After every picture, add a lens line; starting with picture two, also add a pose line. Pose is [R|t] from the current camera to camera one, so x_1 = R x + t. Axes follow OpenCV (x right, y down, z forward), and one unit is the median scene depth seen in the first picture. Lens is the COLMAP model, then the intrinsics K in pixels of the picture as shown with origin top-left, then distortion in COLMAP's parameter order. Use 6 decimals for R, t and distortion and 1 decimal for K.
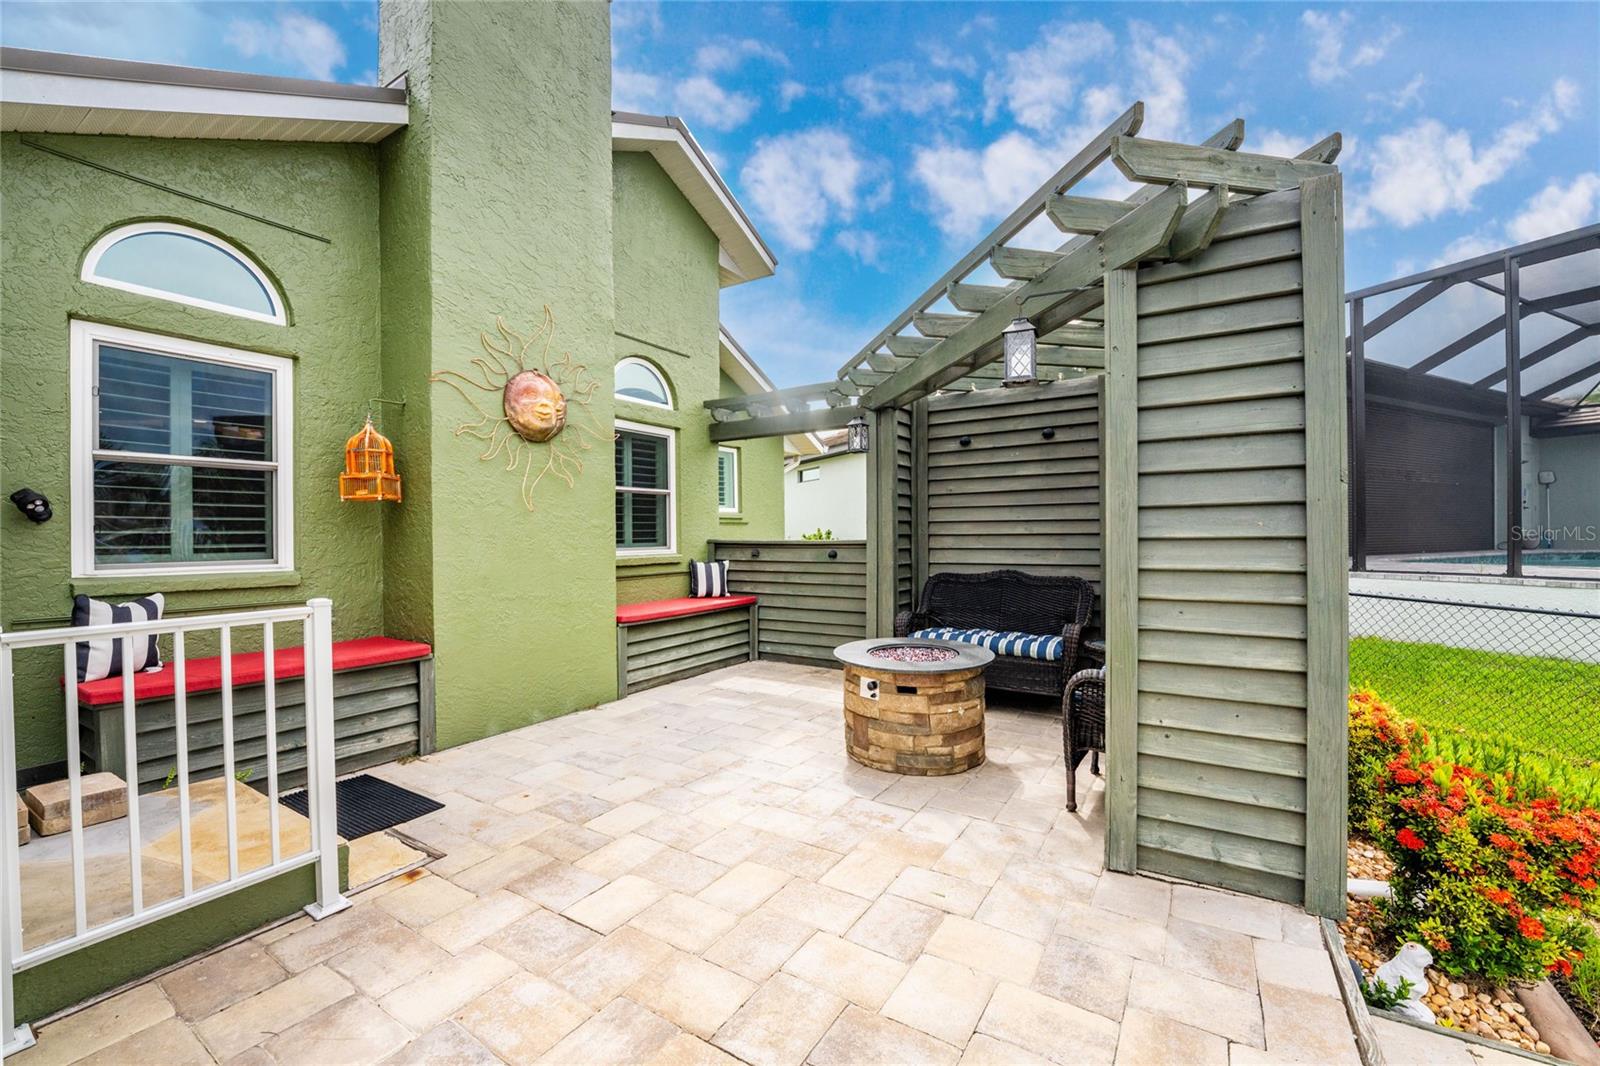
lens RADIAL K [[658.6, 0, 798.3], [0, 658.6, 548.3], [0, 0, 1]] dist [-0.017950, 0.000002]
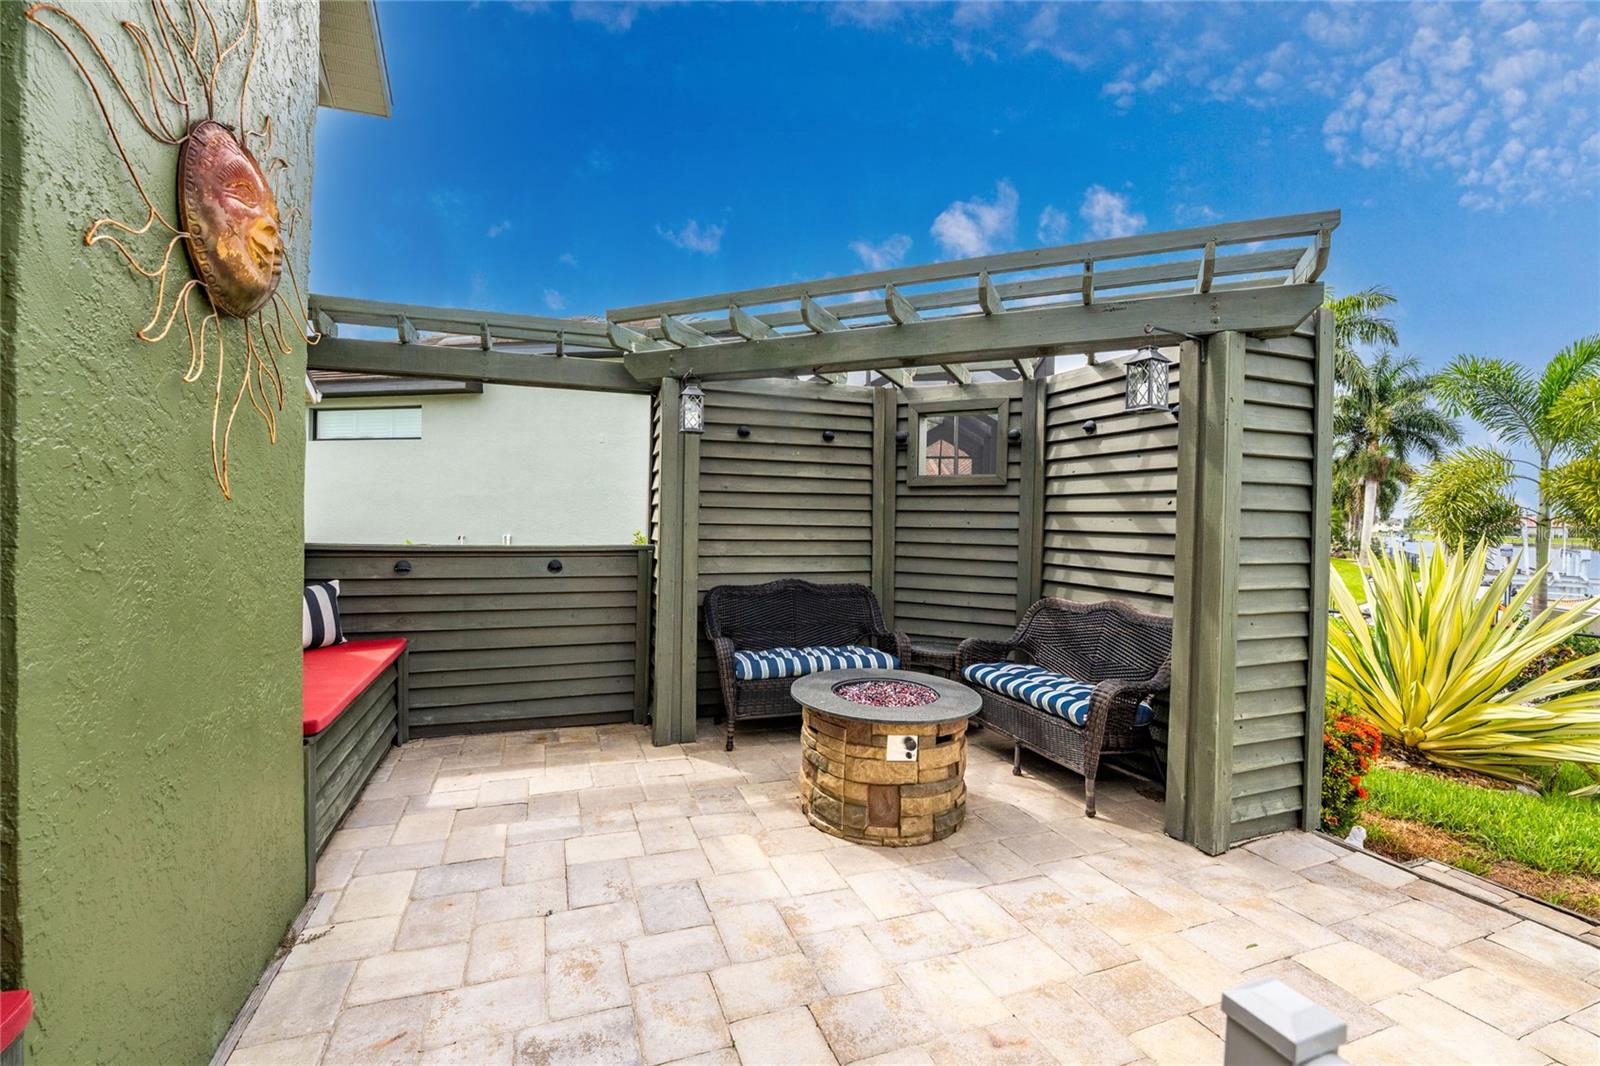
lens RADIAL K [[679.2, 0, 800.0], [0, 679.2, 533.0], [0, 0, 1]] dist [-0.021670, -0.000114]
pose [[0.601645, 0.002959, 0.798758, -0.529981], [-0.006023, 0.999982, 0.000832, -0.039854], [-0.798741, -0.005311, 0.601652, 0.519695]]
